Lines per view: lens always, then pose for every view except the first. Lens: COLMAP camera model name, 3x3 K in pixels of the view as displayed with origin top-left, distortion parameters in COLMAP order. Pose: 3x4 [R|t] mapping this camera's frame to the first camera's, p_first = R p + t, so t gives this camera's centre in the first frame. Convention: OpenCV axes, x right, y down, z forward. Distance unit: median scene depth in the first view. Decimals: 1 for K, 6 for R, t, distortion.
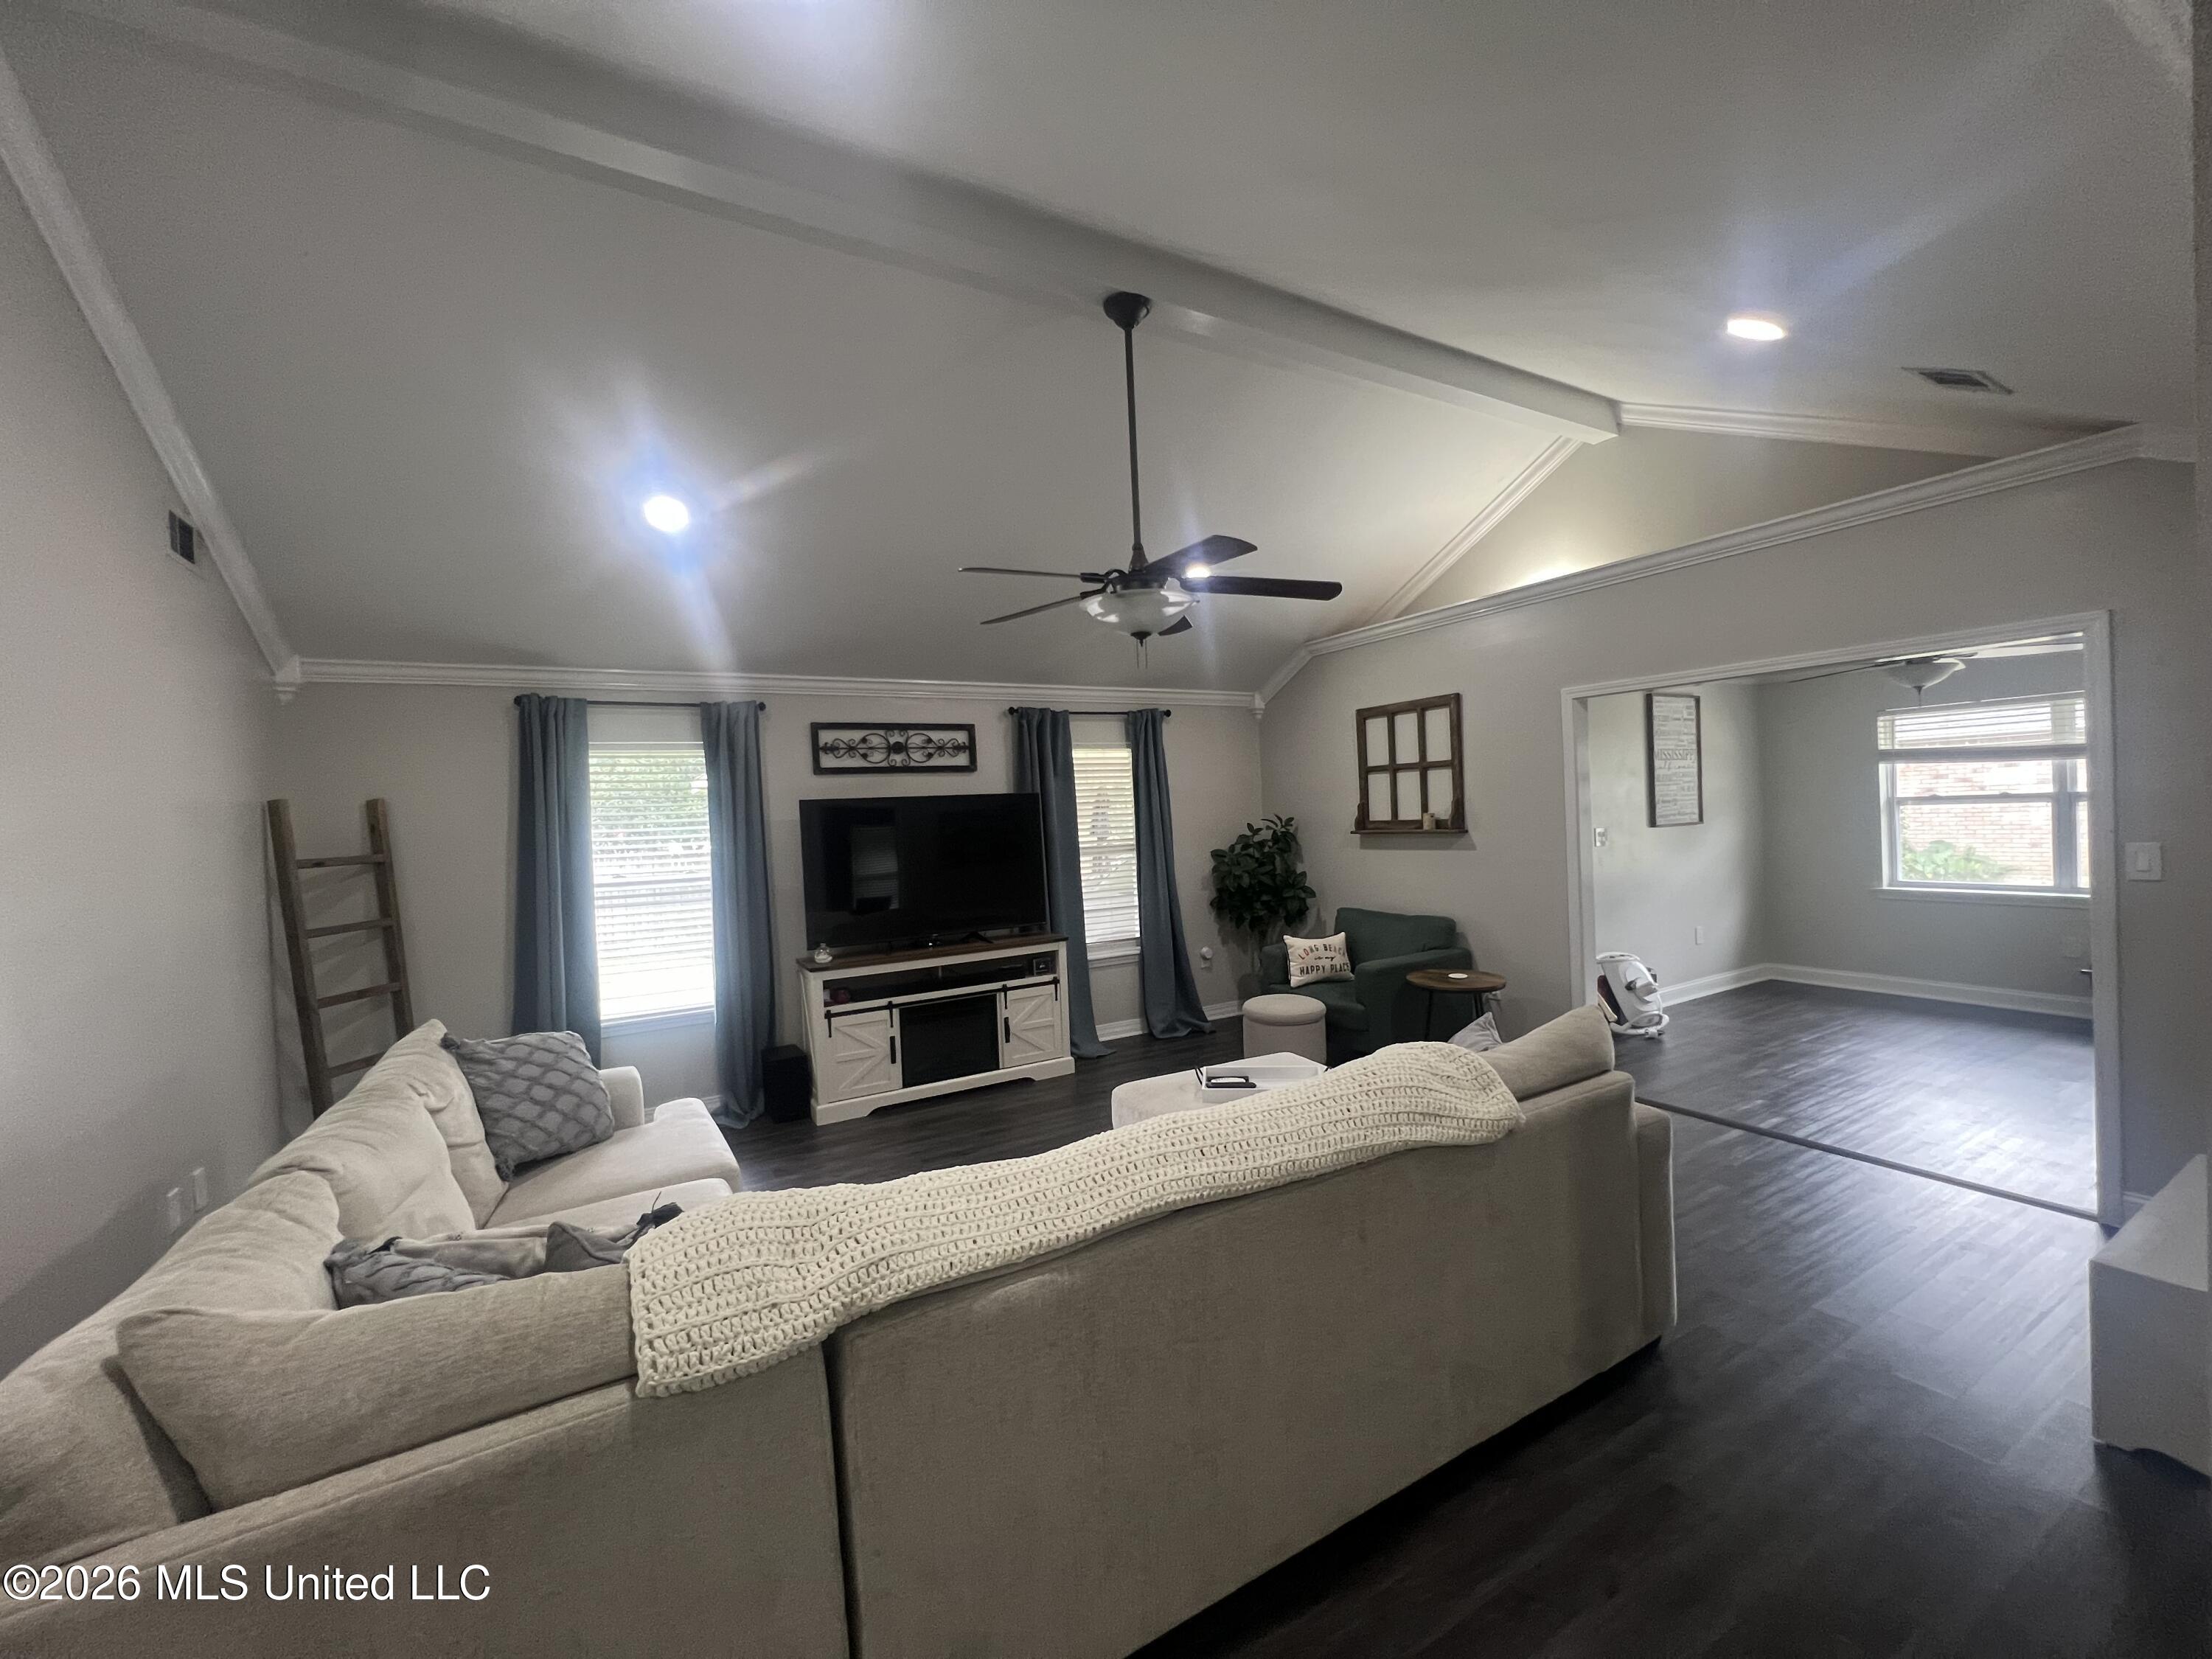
lens RADIAL K [[885.0, 0, 1102.0], [0, 885.0, 829.6], [0, 0, 1]] dist [-0.001502, 0.000601]
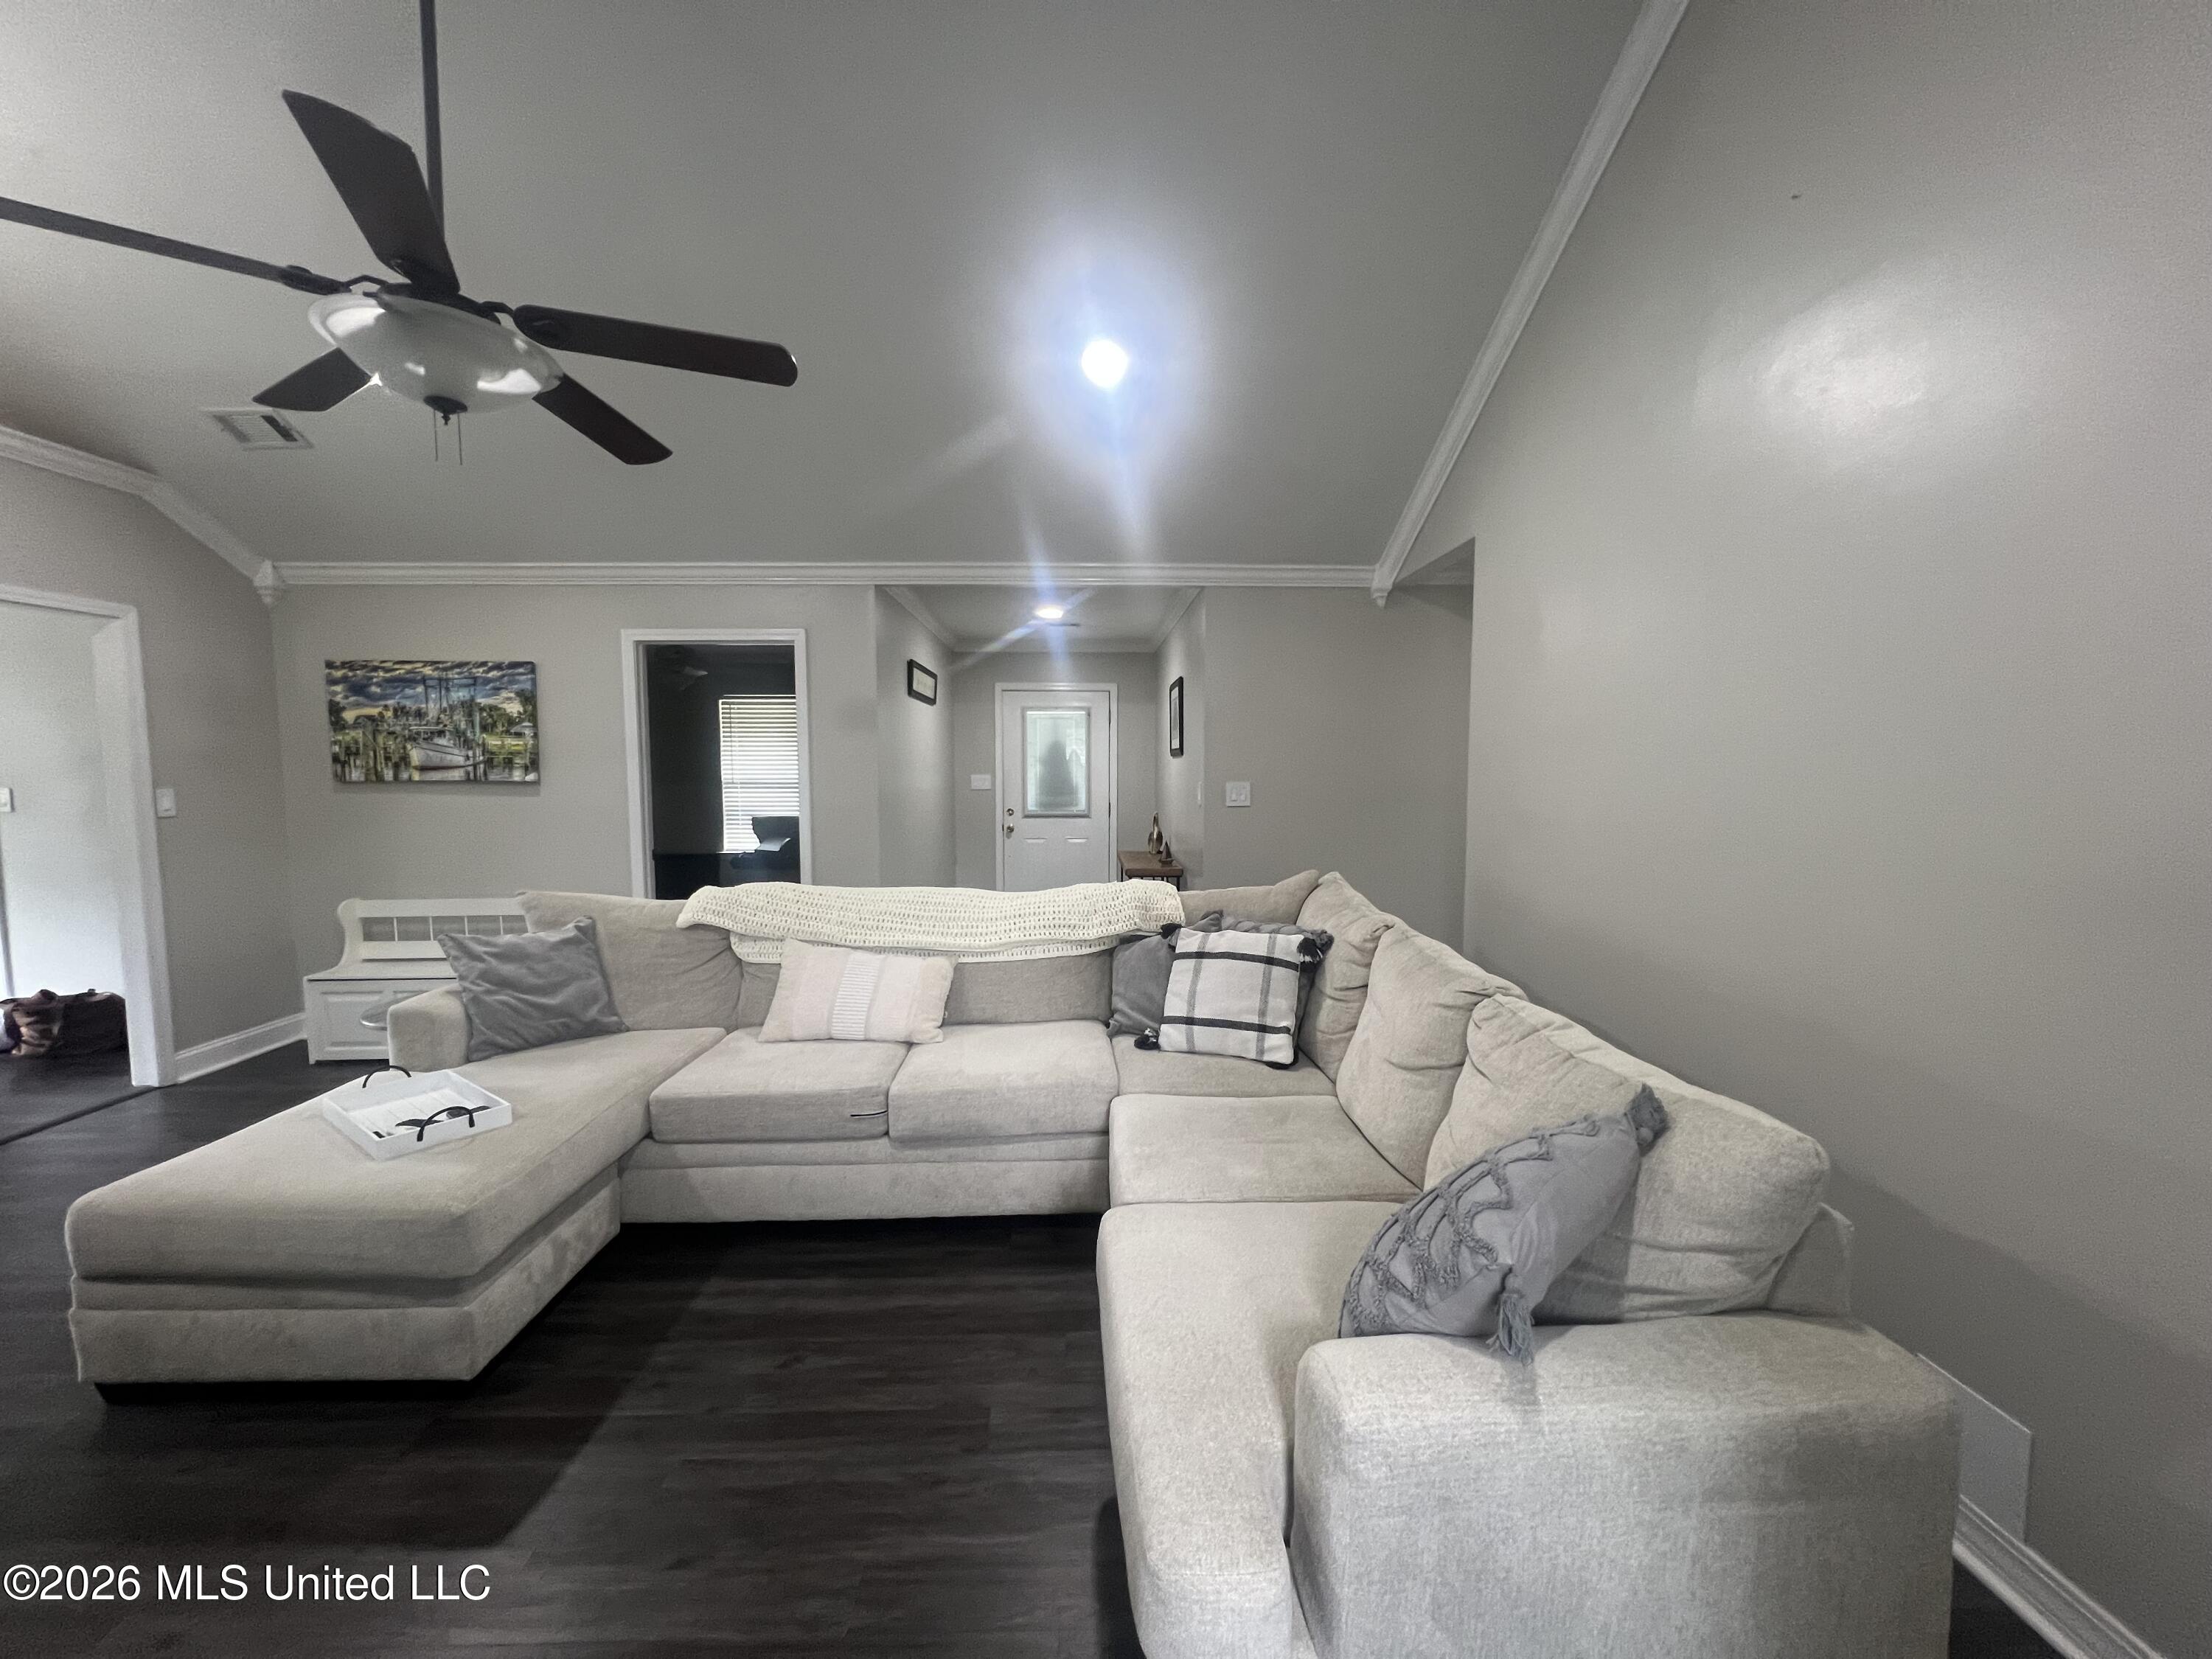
lens RADIAL K [[885.0, 0, 1102.0], [0, 885.0, 829.6], [0, 0, 1]] dist [-0.001502, 0.000601]
pose [[-0.880700, 0.009401, 0.473581, -0.393464], [0.050237, 0.996018, 0.073650, 0.027030], [-0.471002, 0.088655, -0.877666, 0.840975]]
